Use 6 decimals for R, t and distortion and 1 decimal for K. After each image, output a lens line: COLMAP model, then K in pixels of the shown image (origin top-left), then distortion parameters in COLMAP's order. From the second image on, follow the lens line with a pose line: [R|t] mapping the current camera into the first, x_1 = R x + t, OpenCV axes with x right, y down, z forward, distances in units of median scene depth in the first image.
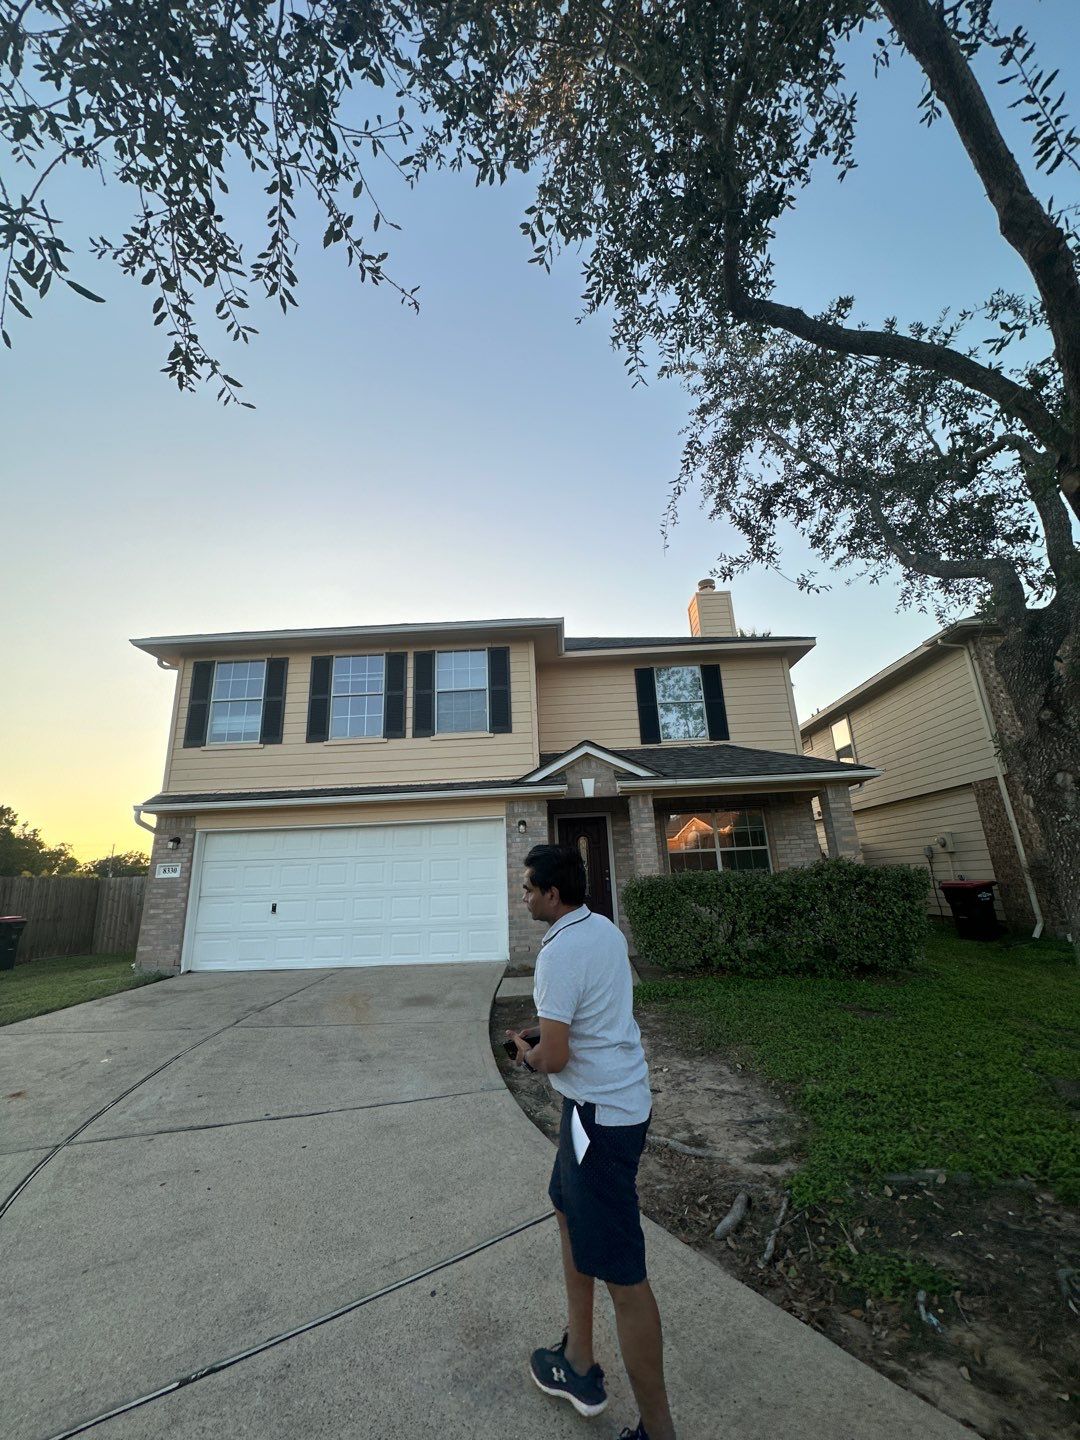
lens RADIAL K [[573.4, 0, 537.2], [0, 573.4, 717.2], [0, 0, 1]] dist [0.000499, -0.000145]
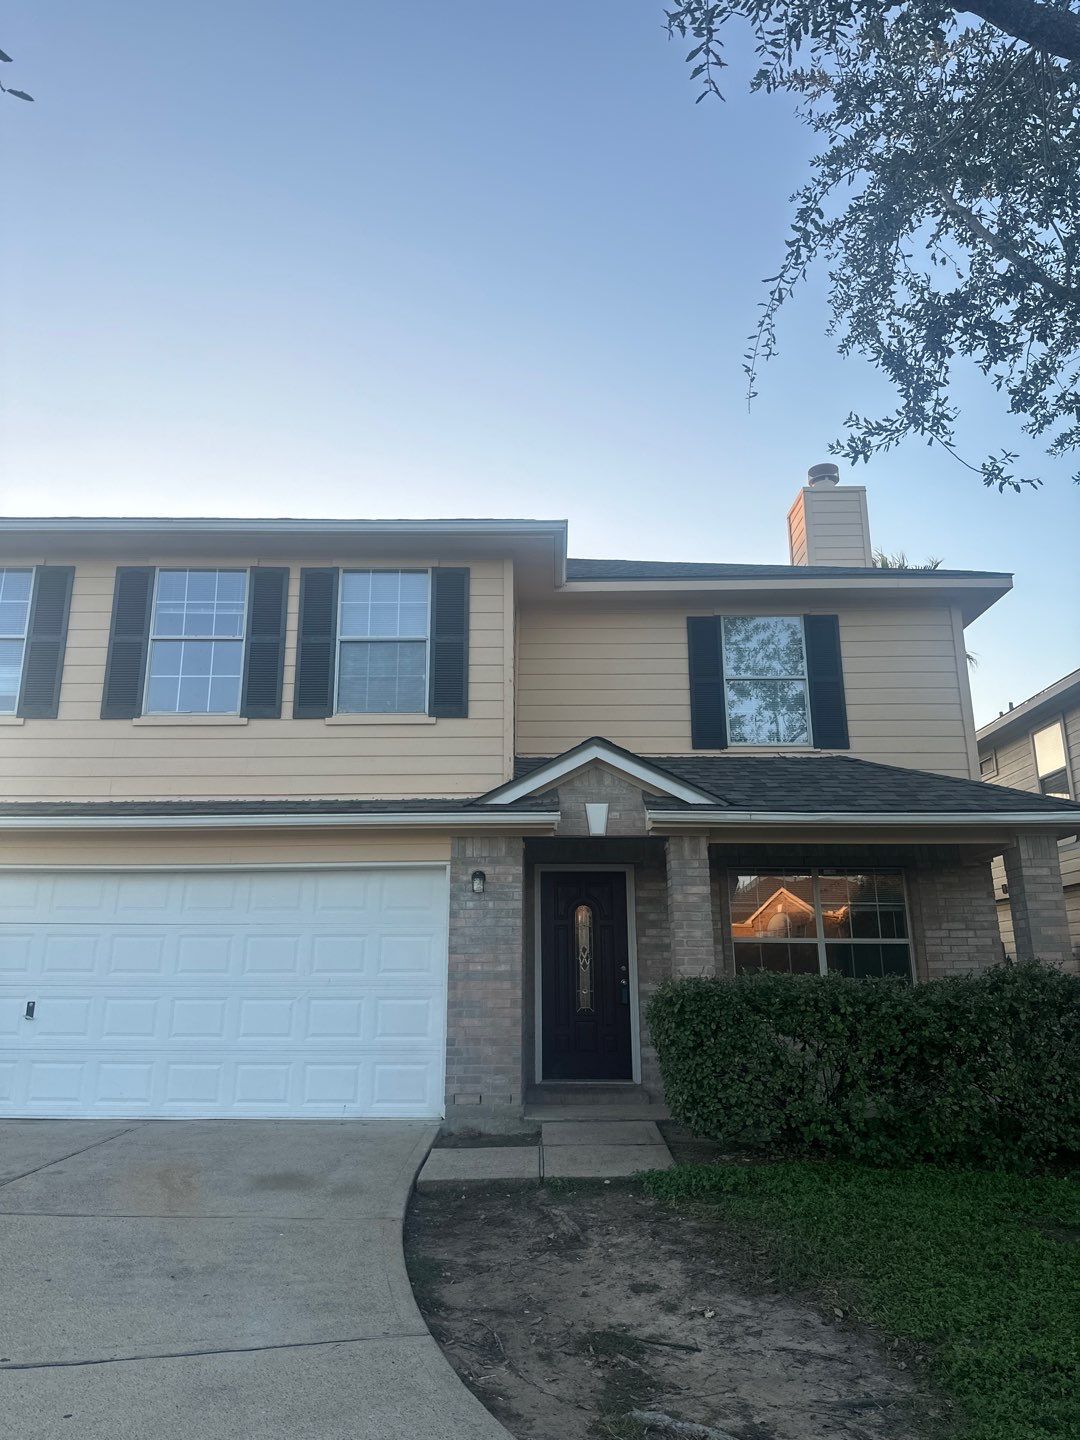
lens RADIAL K [[1007.5, 0, 522.9], [0, 1007.5, 704.0], [0, 0, 1]] dist [0.101736, -0.107109]
pose [[0.998916, 0.045617, 0.009293, 0.000725], [-0.045670, 0.998941, 0.005612, 0.005733], [-0.009027, -0.006031, 0.999941, -0.007092]]
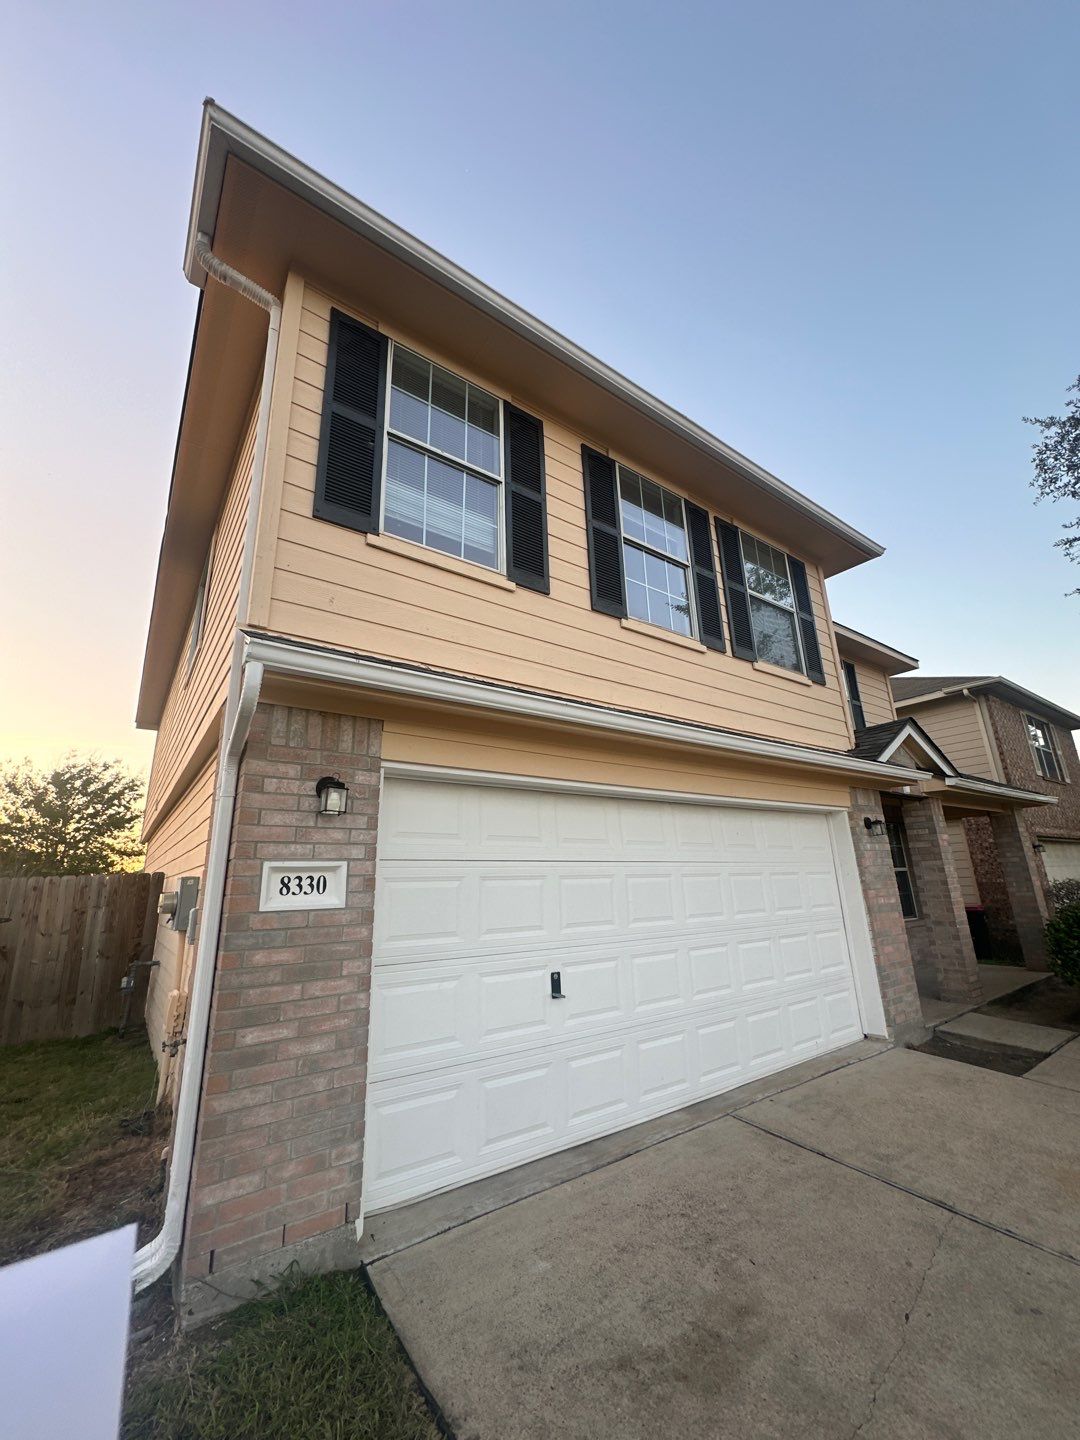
lens RADIAL K [[573.4, 0, 537.2], [0, 573.4, 717.2], [0, 0, 1]] dist [0.000499, -0.000145]
pose [[0.791347, 0.186661, 0.582174, -0.748529], [-0.171341, 0.981803, -0.081889, 0.188922], [-0.586866, -0.034948, 0.808930, 0.703924]]
